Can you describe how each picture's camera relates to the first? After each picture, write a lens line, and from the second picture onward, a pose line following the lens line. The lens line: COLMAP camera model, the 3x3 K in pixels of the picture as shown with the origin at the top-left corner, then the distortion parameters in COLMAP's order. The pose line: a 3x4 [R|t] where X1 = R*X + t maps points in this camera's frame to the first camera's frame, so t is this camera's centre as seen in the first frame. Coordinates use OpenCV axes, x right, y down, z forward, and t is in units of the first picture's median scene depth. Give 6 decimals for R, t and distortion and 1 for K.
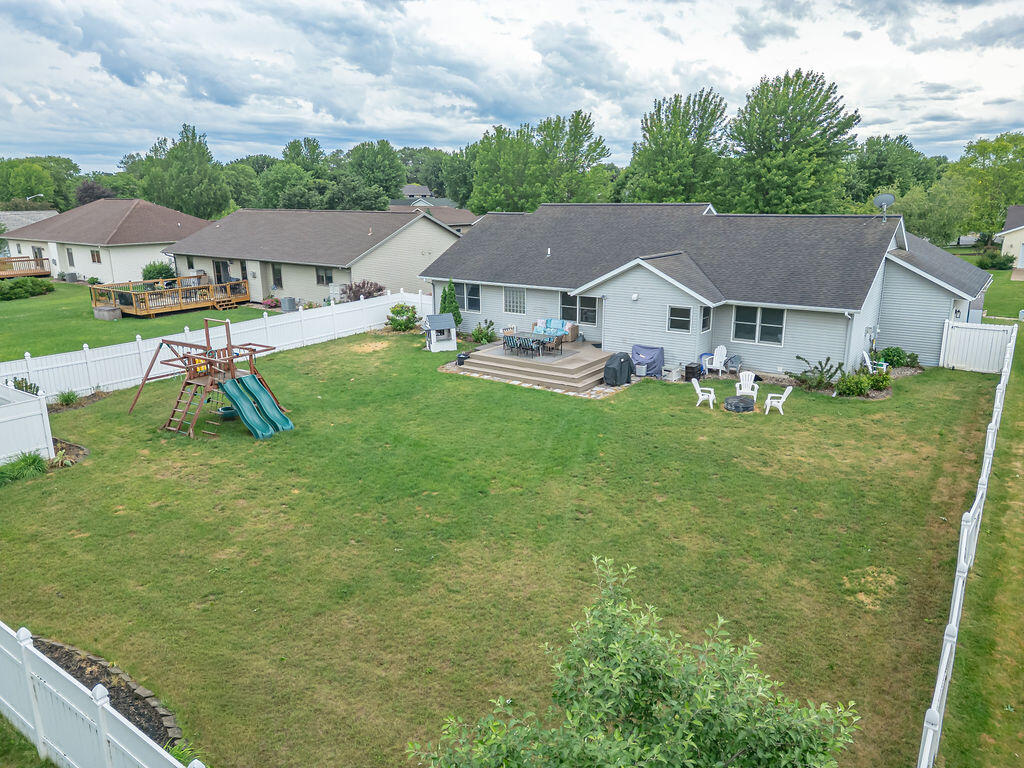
lens RADIAL K [[710.9, 0, 512.0], [0, 710.9, 384.0], [0, 0, 1]] dist [0.104299, -0.104377]
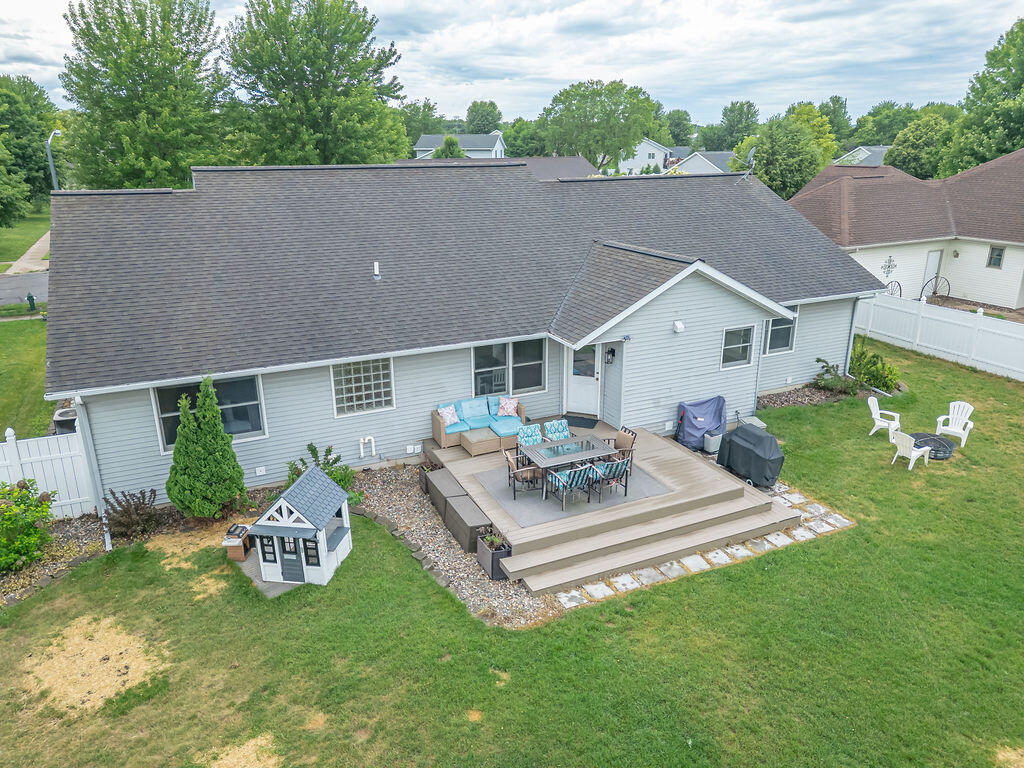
lens RADIAL K [[715.3, 0, 516.7], [0, 715.3, 384.3], [0, 0, 1]] dist [0.059053, -0.041355]
pose [[0.487251, -0.275280, 0.828738, -0.411665], [0.226914, 0.956328, 0.184248, -0.227414], [-0.843265, 0.098277, 0.528437, 0.854779]]
